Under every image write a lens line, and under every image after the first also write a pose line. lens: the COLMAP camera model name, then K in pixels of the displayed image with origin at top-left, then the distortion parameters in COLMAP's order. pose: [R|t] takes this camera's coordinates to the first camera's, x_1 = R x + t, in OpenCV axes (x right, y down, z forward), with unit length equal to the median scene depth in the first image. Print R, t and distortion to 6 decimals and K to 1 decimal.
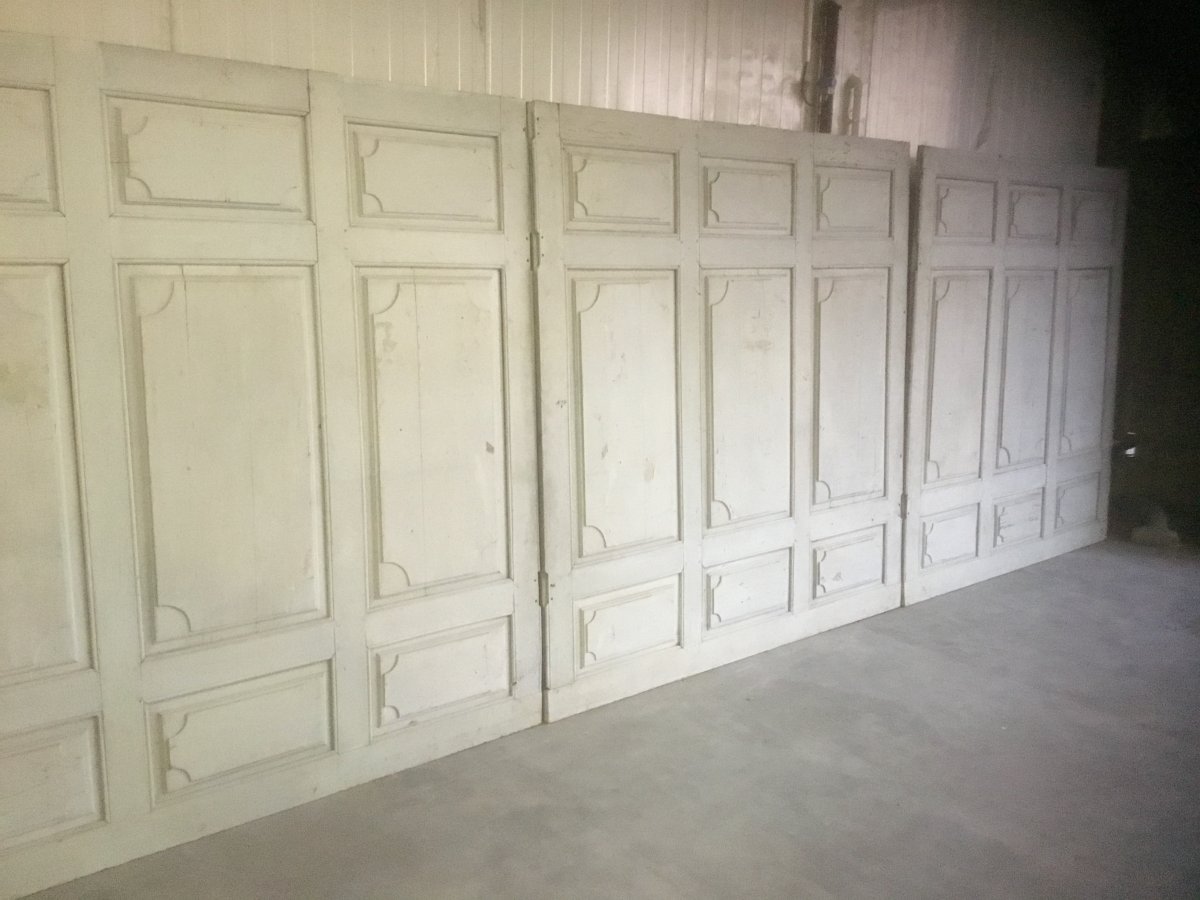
lens RADIAL K [[1092.9, 0, 600.7], [0, 1092.9, 443.5], [0, 0, 1]] dist [0.039120, 0.000000]
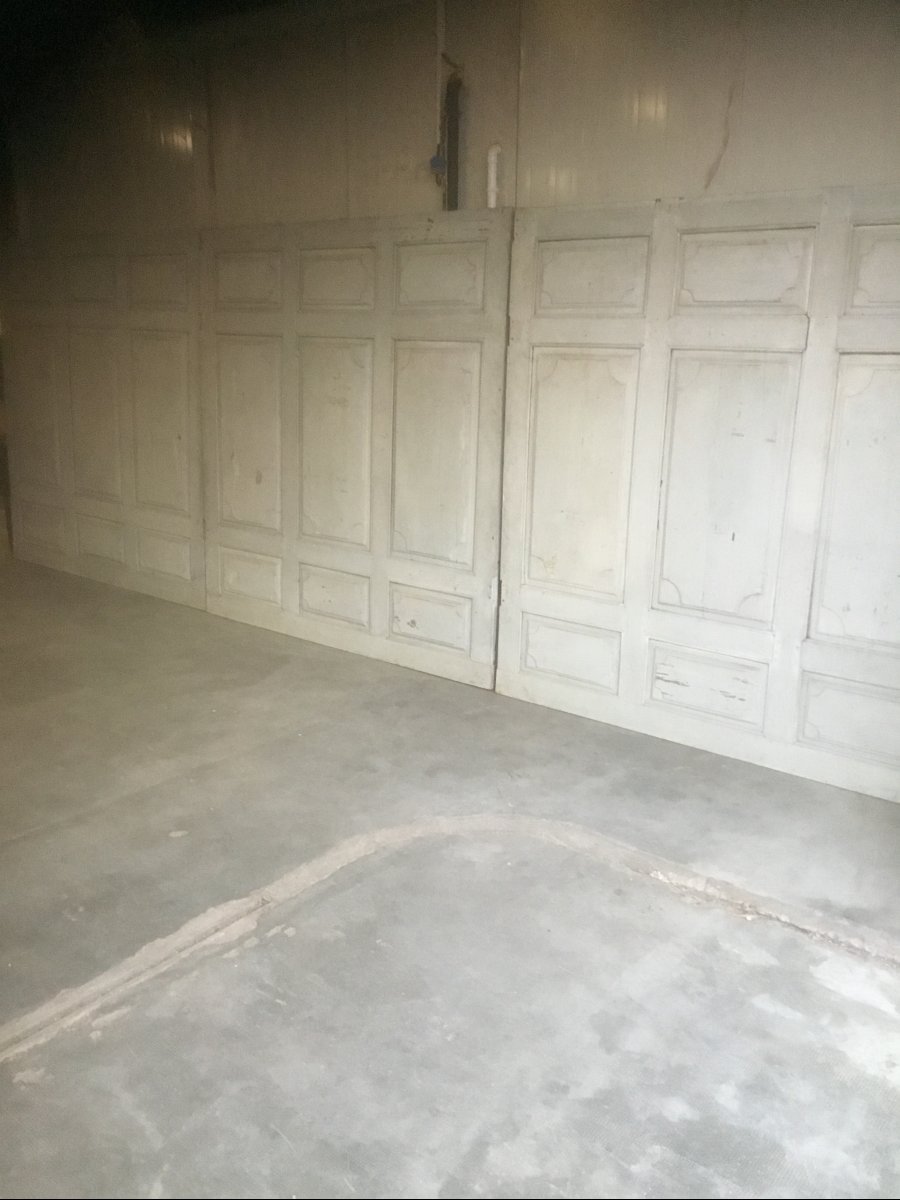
lens RADIAL K [[1092.9, 0, 442.4], [0, 1092.9, 605.3], [0, 0, 1]] dist [0.039120, 0.000000]
pose [[0.181632, 0.261743, -0.947893, 1.705277], [-0.156711, 0.959312, 0.234868, -0.216758], [0.970800, 0.105885, 0.215259, 1.061714]]
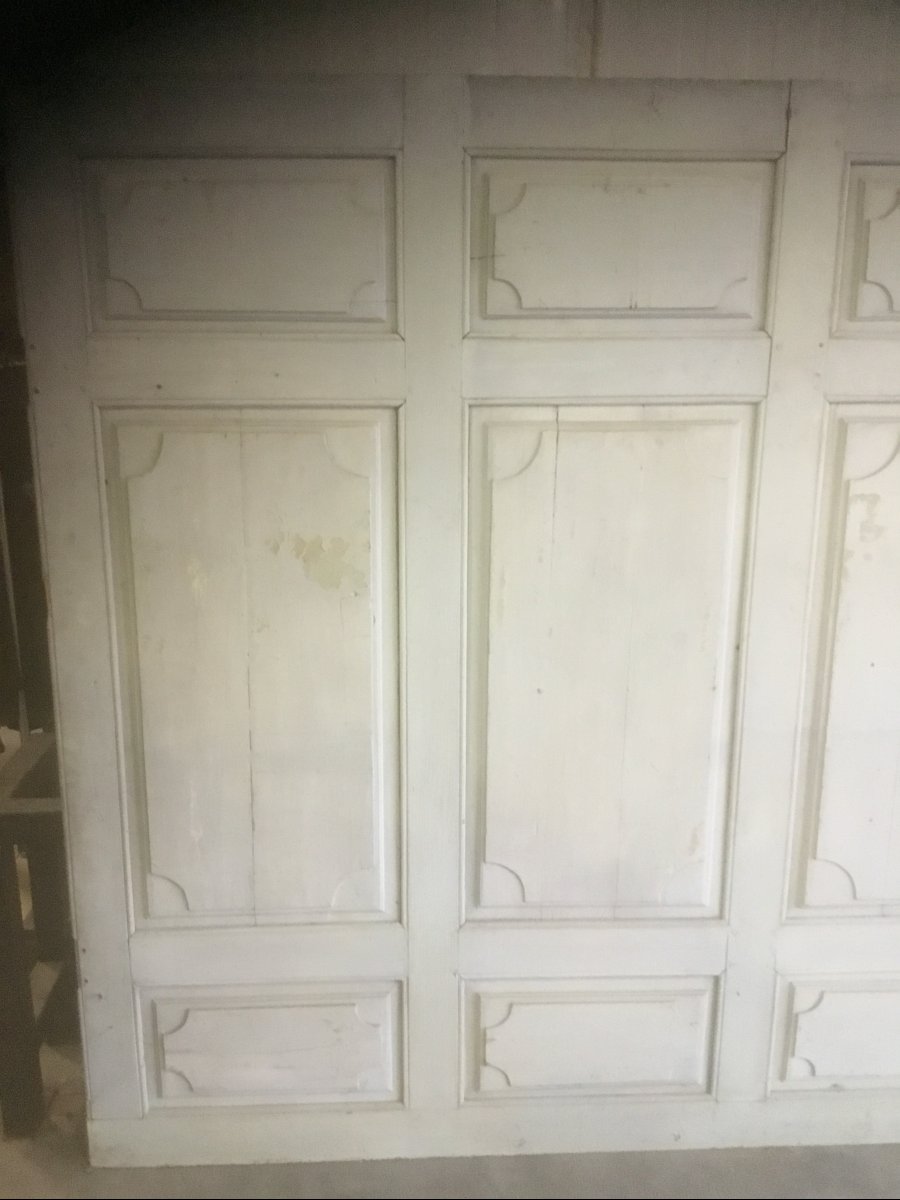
lens RADIAL K [[1092.9, 0, 441.1], [0, 1092.9, 609.5], [0, 0, 1]] dist [0.039120, 0.000000]
pose [[0.792738, 0.157479, -0.588869, -0.011569], [-0.094038, 0.986082, 0.137110, -0.099978], [0.602265, -0.053316, 0.796514, 0.327009]]
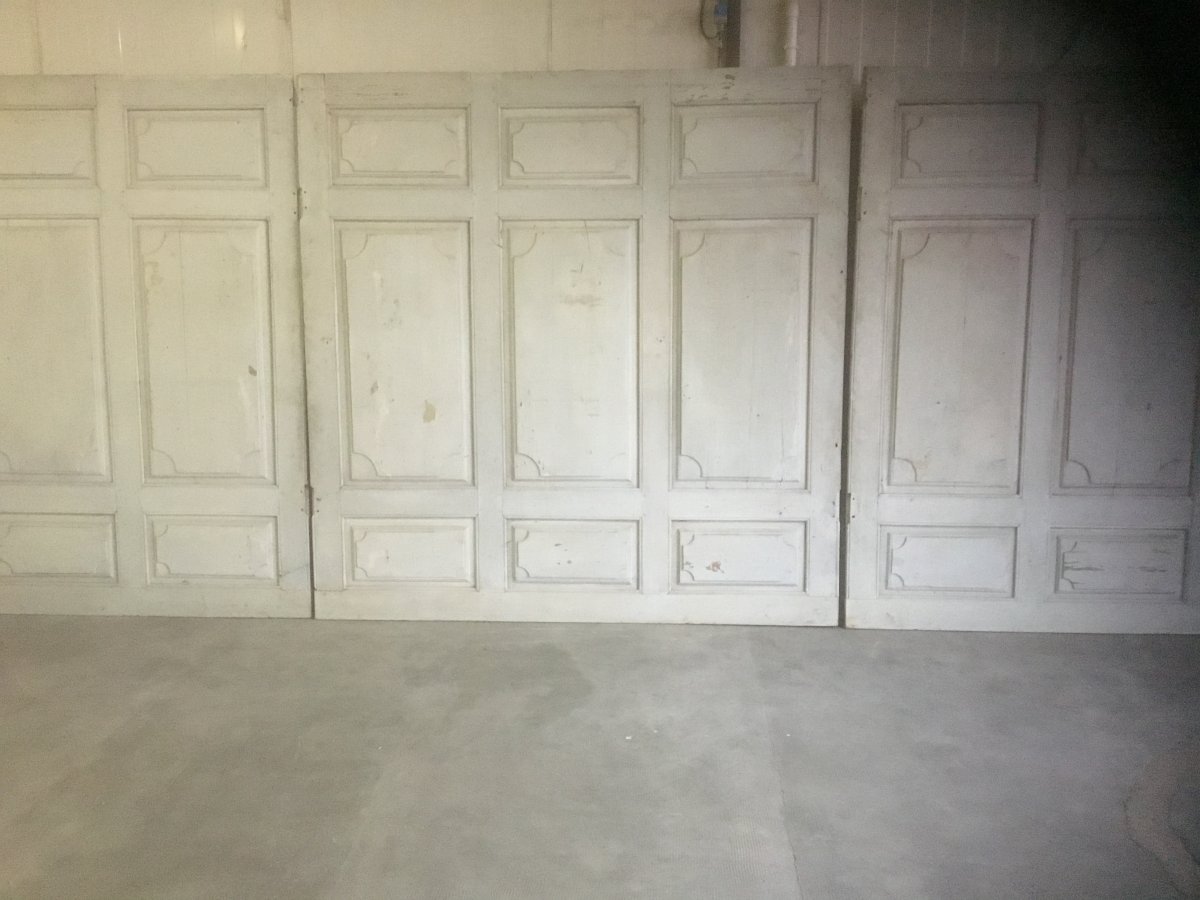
lens RADIAL K [[1092.9, 0, 576.9], [0, 1092.9, 434.6], [0, 0, 1]] dist [0.039120, 0.000000]
pose [[0.730709, 0.108848, -0.673956, 0.972917], [-0.105954, 0.993327, 0.045553, -0.019049], [0.674417, 0.038122, 0.737366, 0.356168]]
